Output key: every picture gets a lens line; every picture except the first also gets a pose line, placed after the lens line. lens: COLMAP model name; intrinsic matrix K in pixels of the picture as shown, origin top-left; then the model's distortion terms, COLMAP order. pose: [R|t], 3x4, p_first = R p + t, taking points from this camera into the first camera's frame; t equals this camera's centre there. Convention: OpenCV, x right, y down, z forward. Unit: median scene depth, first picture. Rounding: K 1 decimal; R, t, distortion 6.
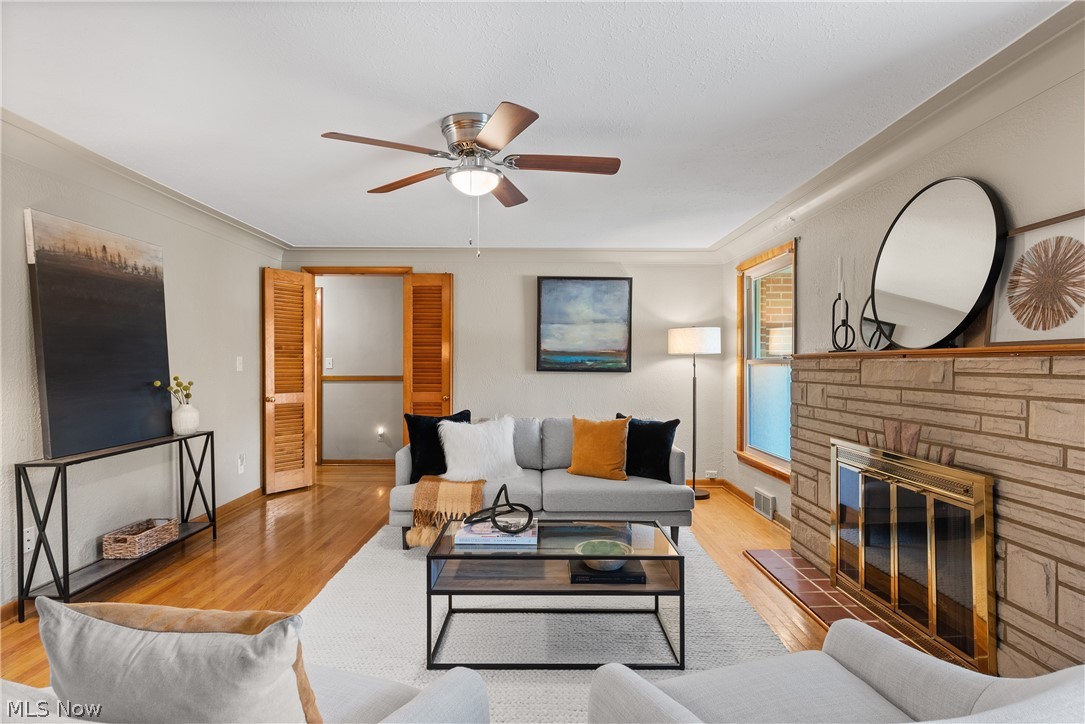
lens RADIAL K [[552.5, 0, 541.2], [0, 552.5, 365.3], [0, 0, 1]] dist [-0.002422, -0.001251]
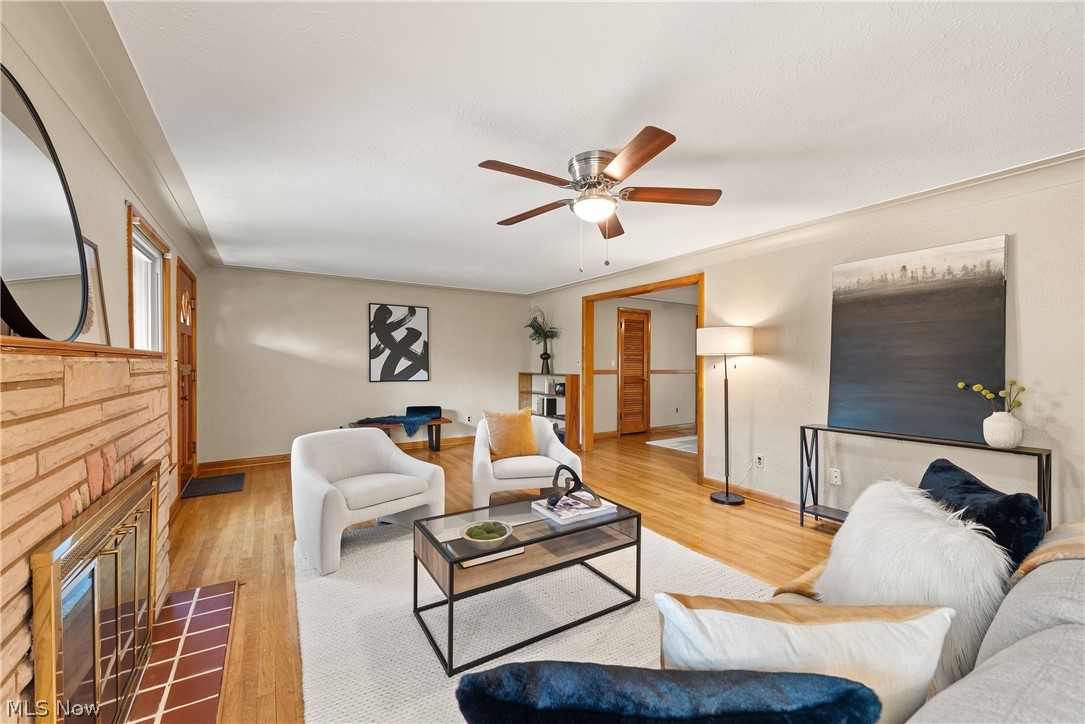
lens RADIAL K [[429.3, 0, 544.7], [0, 429.3, 367.9], [0, 0, 1]] dist [0.002093, -0.002280]
pose [[-0.840933, 0.002071, -0.541135, 0.300542], [-0.005812, 0.999900, 0.012858, -0.002799], [0.541108, 0.013958, -0.840837, 1.121183]]
